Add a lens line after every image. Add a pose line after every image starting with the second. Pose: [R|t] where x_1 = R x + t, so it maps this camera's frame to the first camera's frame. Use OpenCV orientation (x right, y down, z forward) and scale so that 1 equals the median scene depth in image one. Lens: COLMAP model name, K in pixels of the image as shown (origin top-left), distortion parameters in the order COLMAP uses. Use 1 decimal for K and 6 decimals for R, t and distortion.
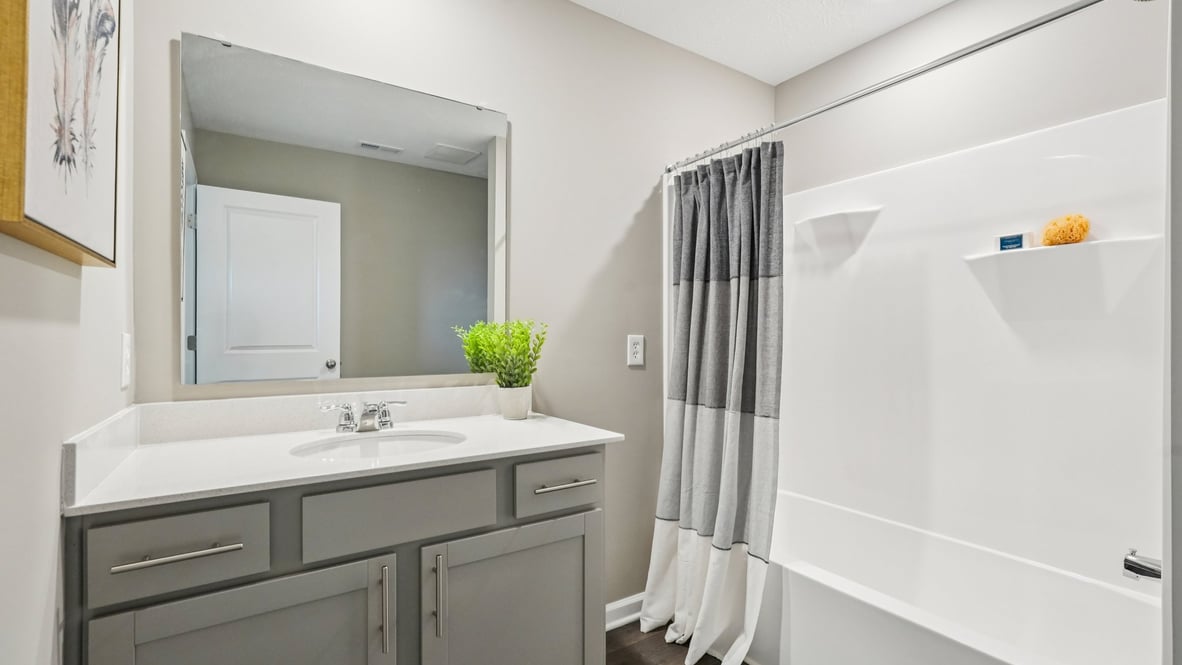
lens RADIAL K [[554.1, 0, 591.0], [0, 554.1, 332.5], [0, 0, 1]] dist [0.031884, 0.000225]
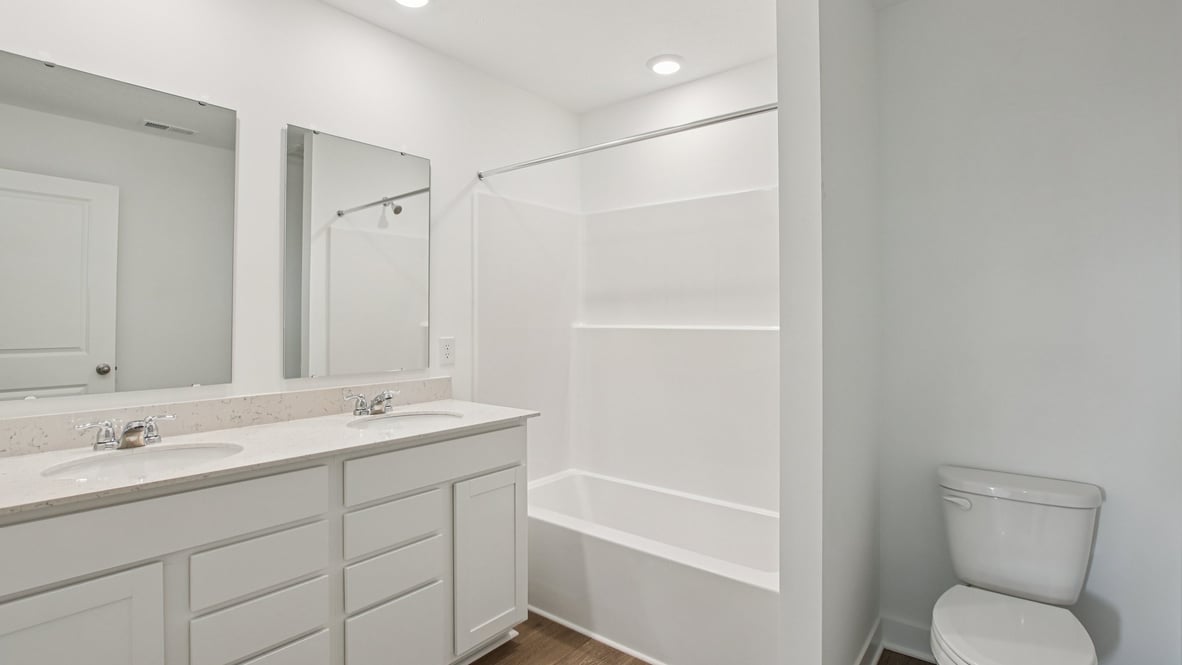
lens RADIAL K [[551.6, 0, 597.3], [0, 551.6, 330.1], [0, 0, 1]] dist [0.000285, 0.000097]
pose [[0.919766, -0.000133, 0.392468, -0.094417], [0.000832, 0.999998, -0.001613, -0.004115], [-0.392467, 0.001810, 0.919764, -0.090165]]
